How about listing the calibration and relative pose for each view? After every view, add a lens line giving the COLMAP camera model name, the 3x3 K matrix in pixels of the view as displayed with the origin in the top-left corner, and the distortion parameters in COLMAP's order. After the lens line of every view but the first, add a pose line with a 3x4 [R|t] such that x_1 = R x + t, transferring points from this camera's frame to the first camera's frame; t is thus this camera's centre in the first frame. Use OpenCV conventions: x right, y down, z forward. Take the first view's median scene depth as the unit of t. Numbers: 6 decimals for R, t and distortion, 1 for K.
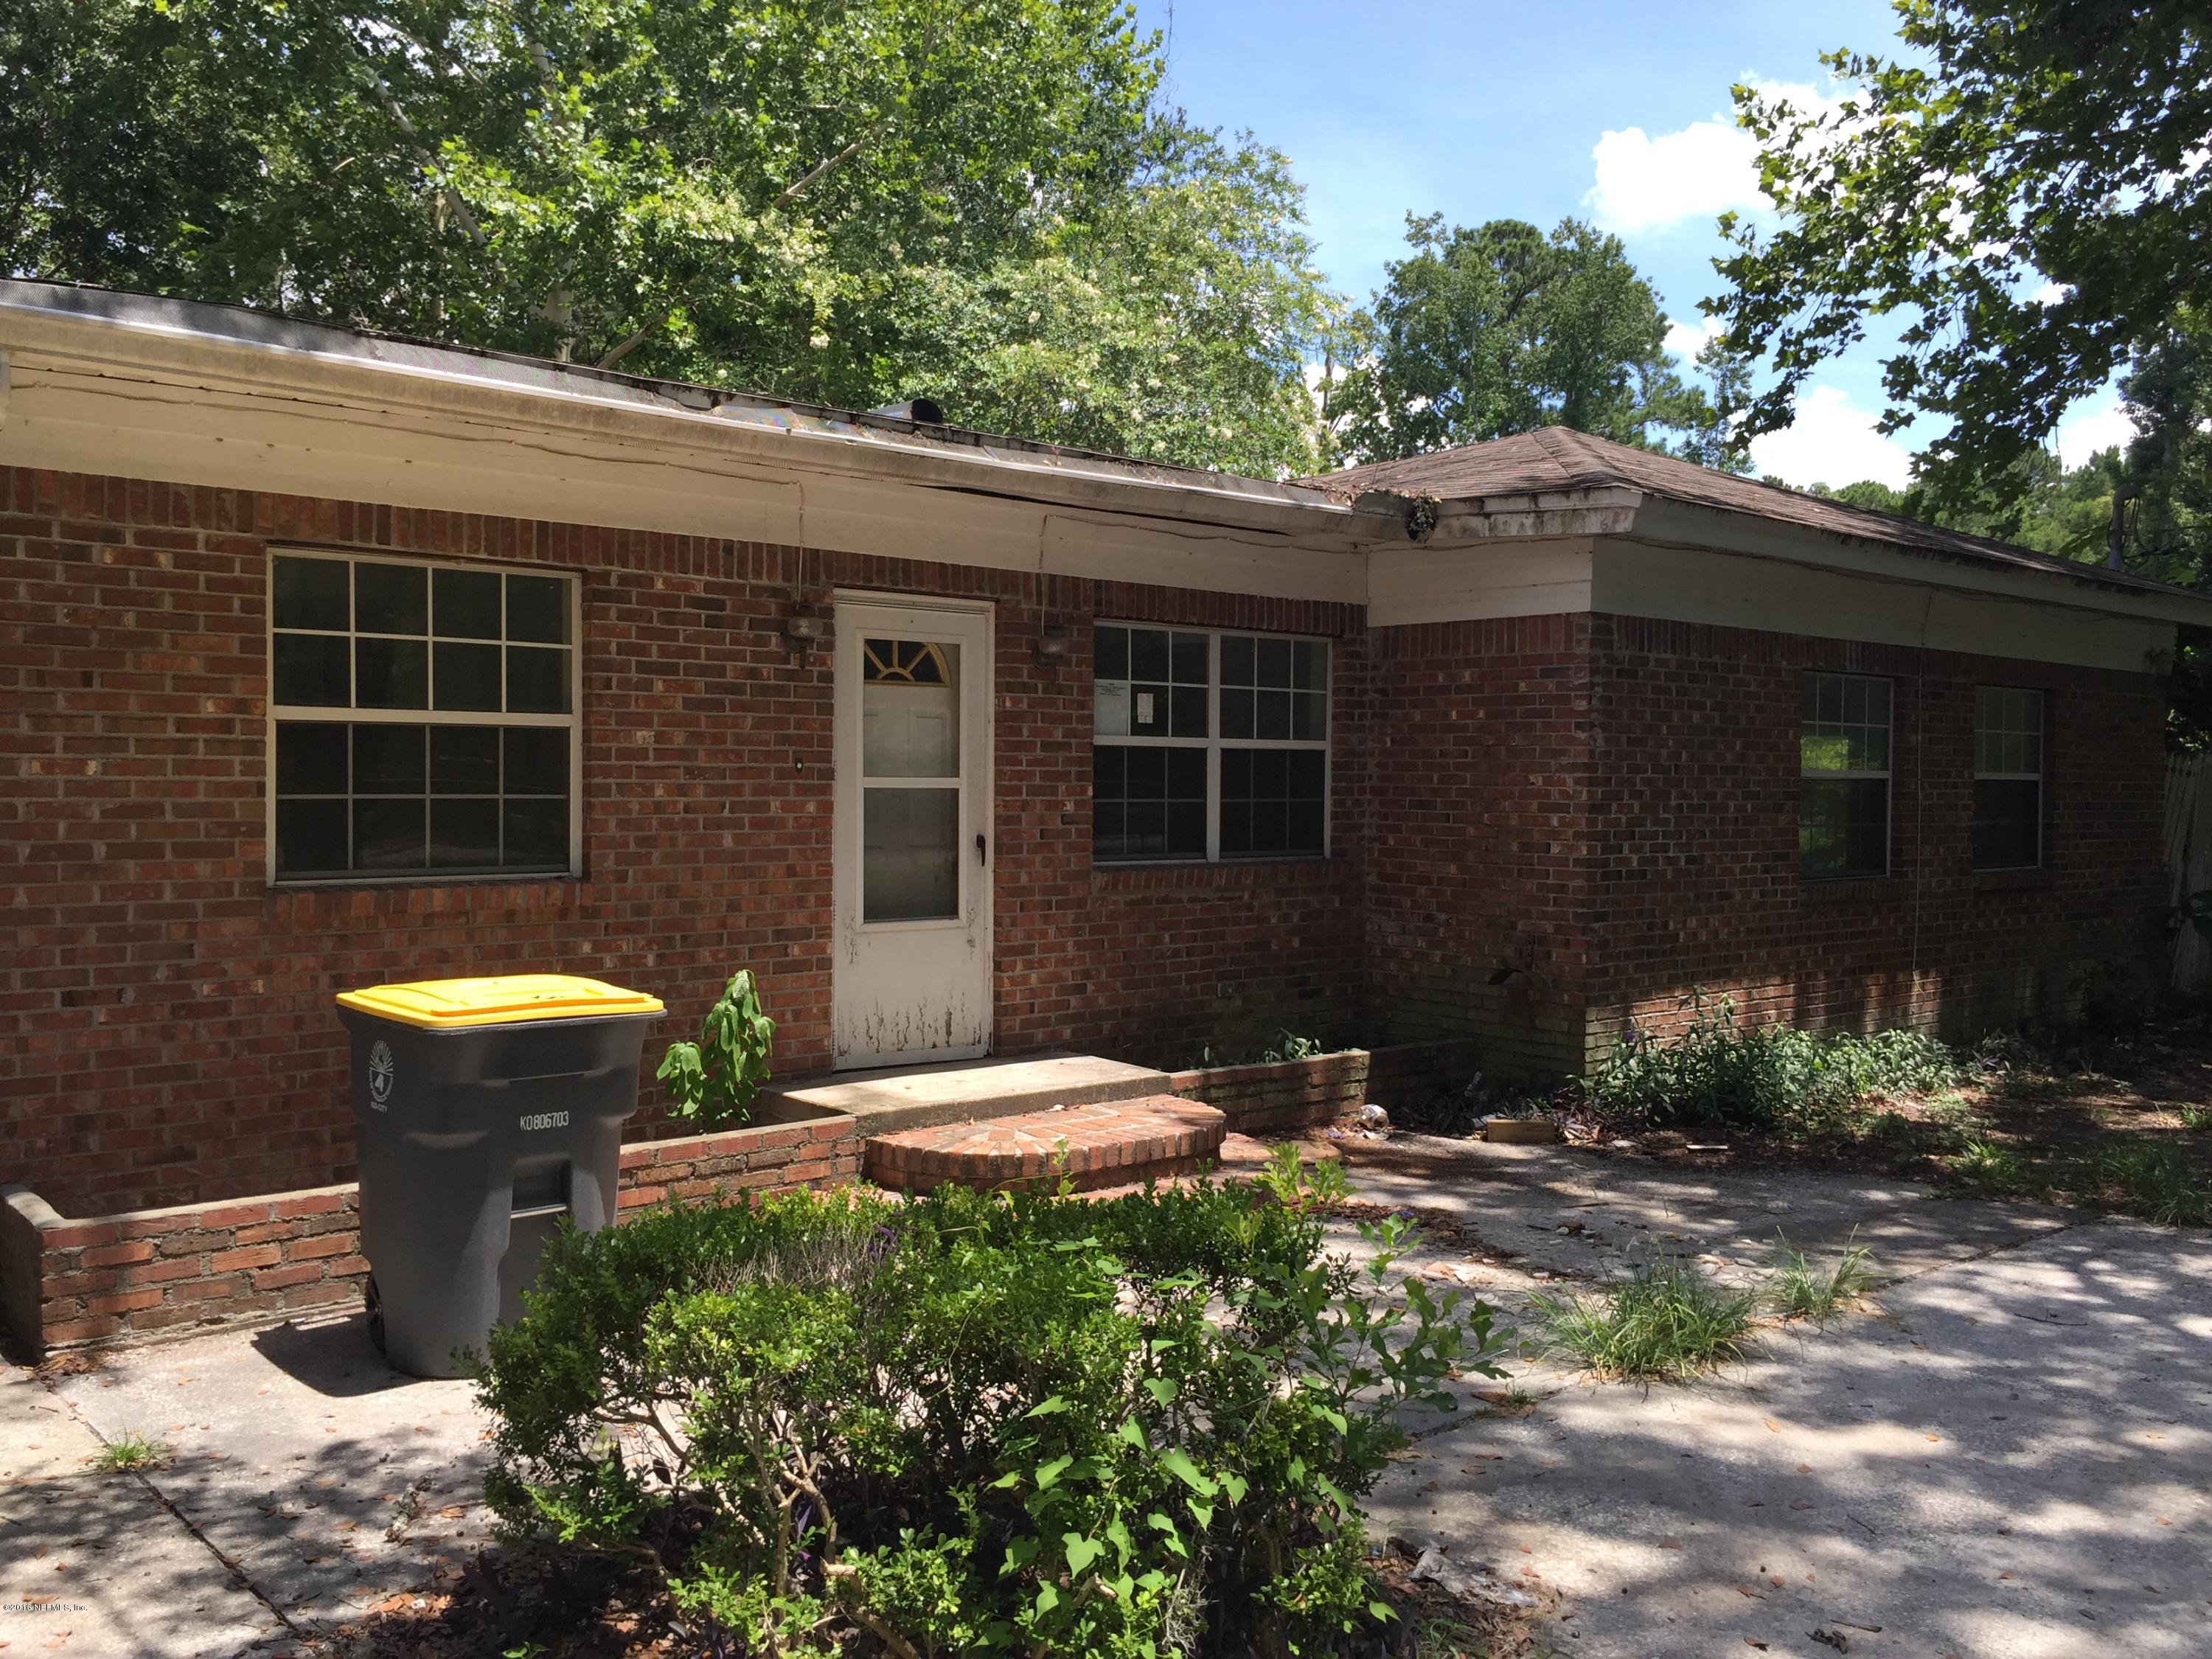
lens RADIAL K [[1908.6, 0, 1103.6], [0, 1908.6, 794.4], [0, 0, 1]] dist [0.084019, -0.101438]
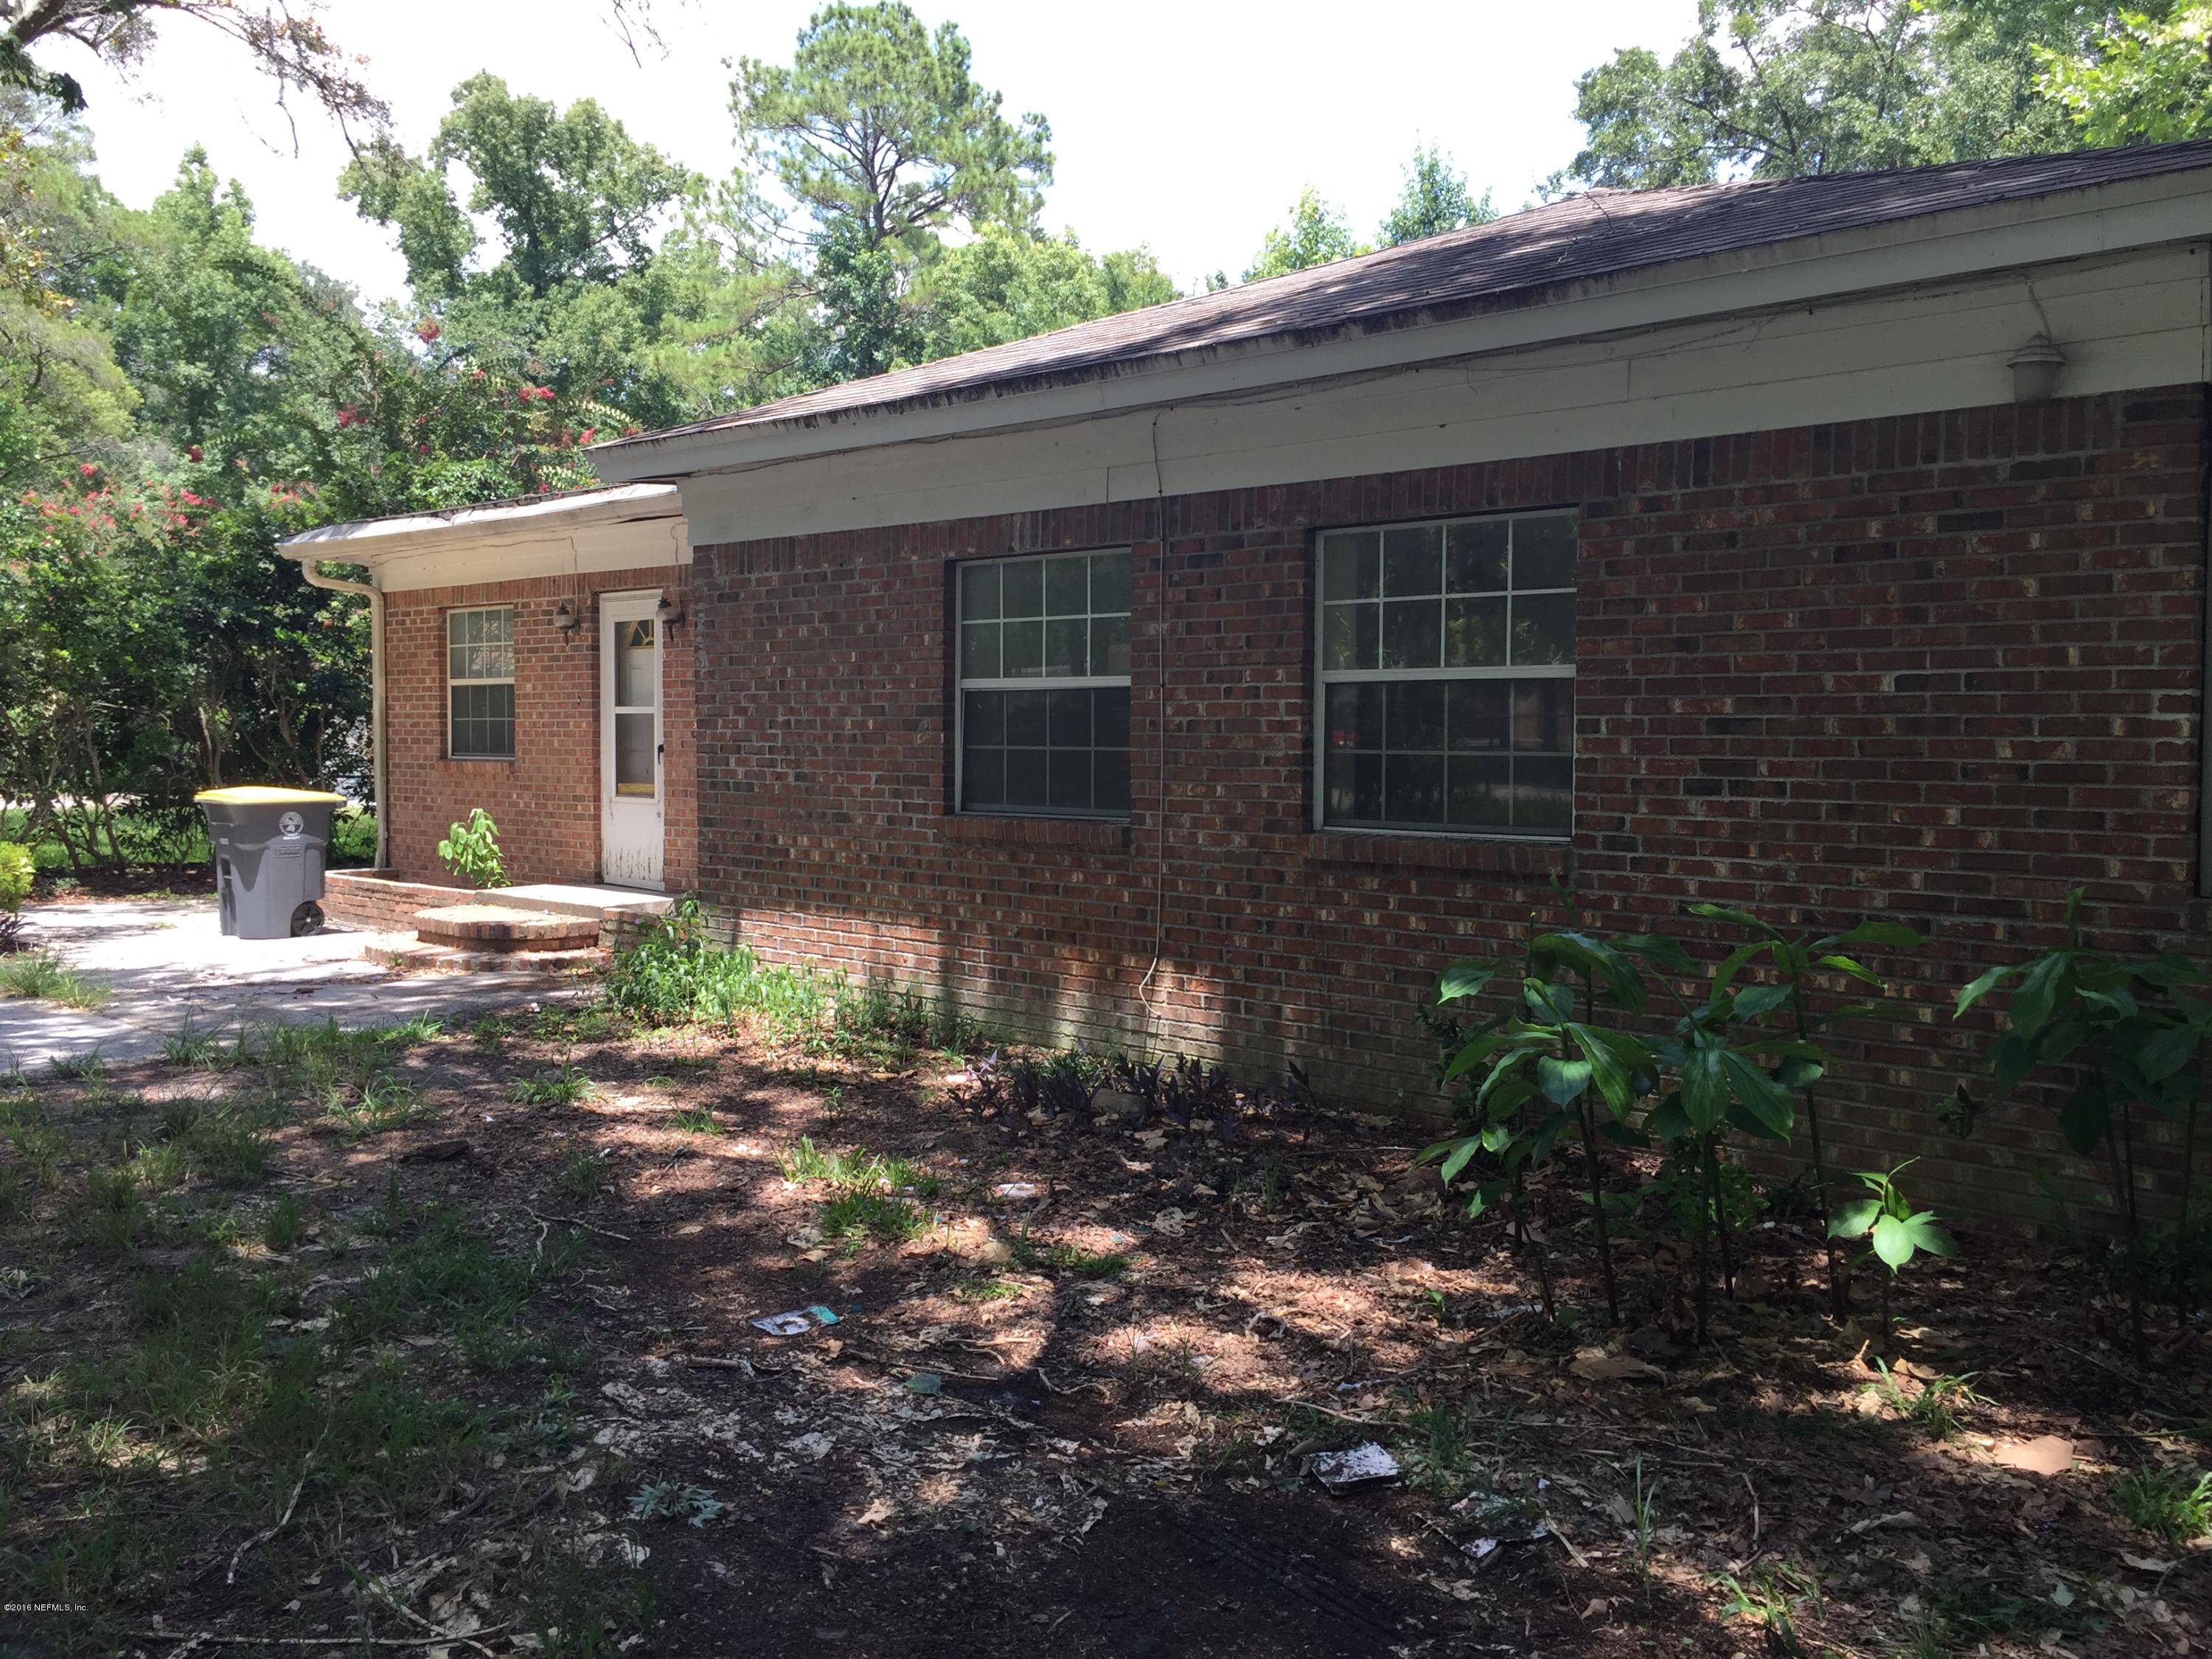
lens RADIAL K [[1908.6, 0, 1103.6], [0, 1908.6, 794.4], [0, 0, 1]] dist [0.084019, -0.101438]
pose [[0.084687, 0.025895, -0.996071, 1.375494], [-0.010779, 0.999628, 0.025071, 0.017939], [0.996349, 0.008613, 0.084934, 1.137436]]
